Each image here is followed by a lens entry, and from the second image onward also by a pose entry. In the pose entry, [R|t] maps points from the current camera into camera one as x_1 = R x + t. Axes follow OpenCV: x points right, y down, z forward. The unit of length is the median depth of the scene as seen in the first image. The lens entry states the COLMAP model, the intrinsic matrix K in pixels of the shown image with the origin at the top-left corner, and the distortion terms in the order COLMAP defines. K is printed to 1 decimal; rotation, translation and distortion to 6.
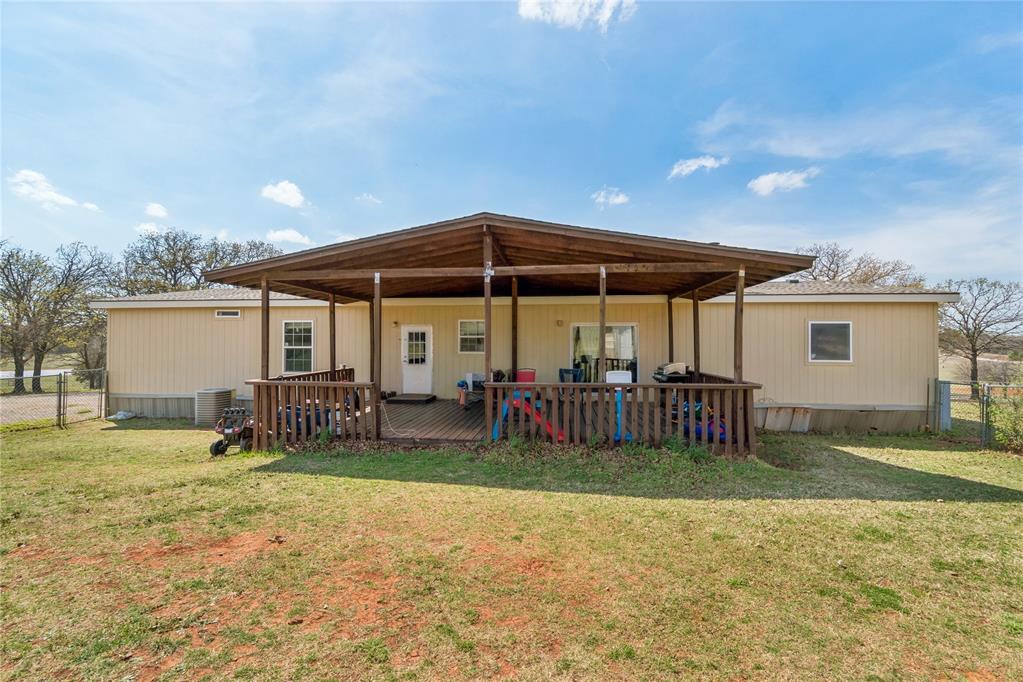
lens RADIAL K [[448.6, 0, 512.3], [0, 448.6, 348.4], [0, 0, 1]] dist [0.027595, 0.000025]
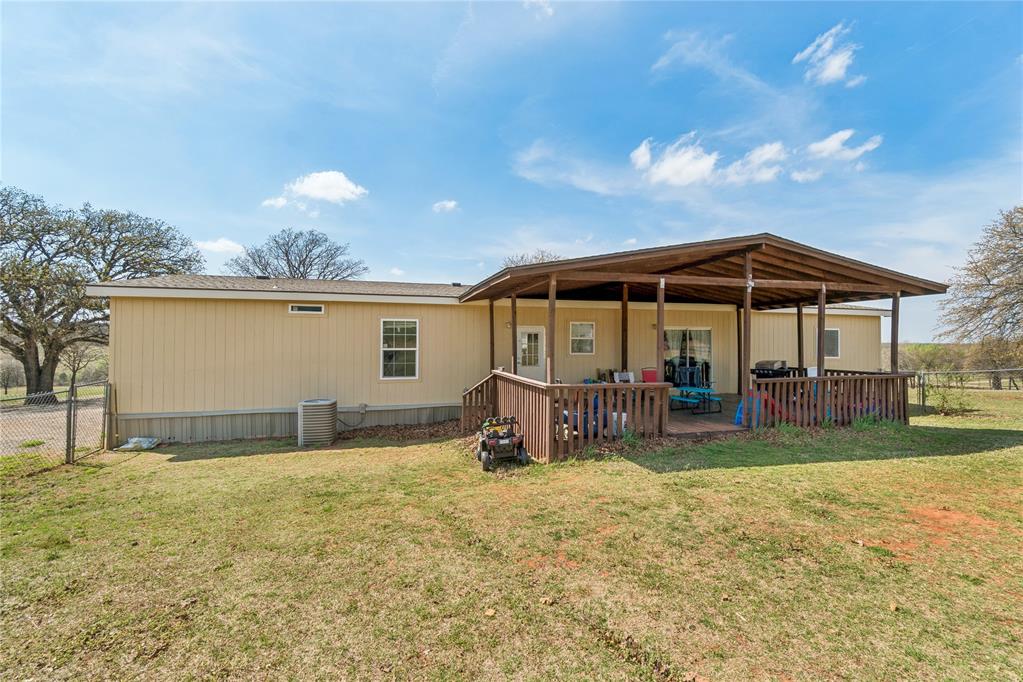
lens RADIAL K [[443.8, 0, 511.5], [0, 443.8, 341.0], [0, 0, 1]] dist [0.001565, 0.000168]
pose [[0.919367, 0.002425, 0.393394, -0.643454], [0.004239, 0.999862, -0.016069, -0.003746], [-0.393378, 0.016441, 0.919230, 0.117397]]
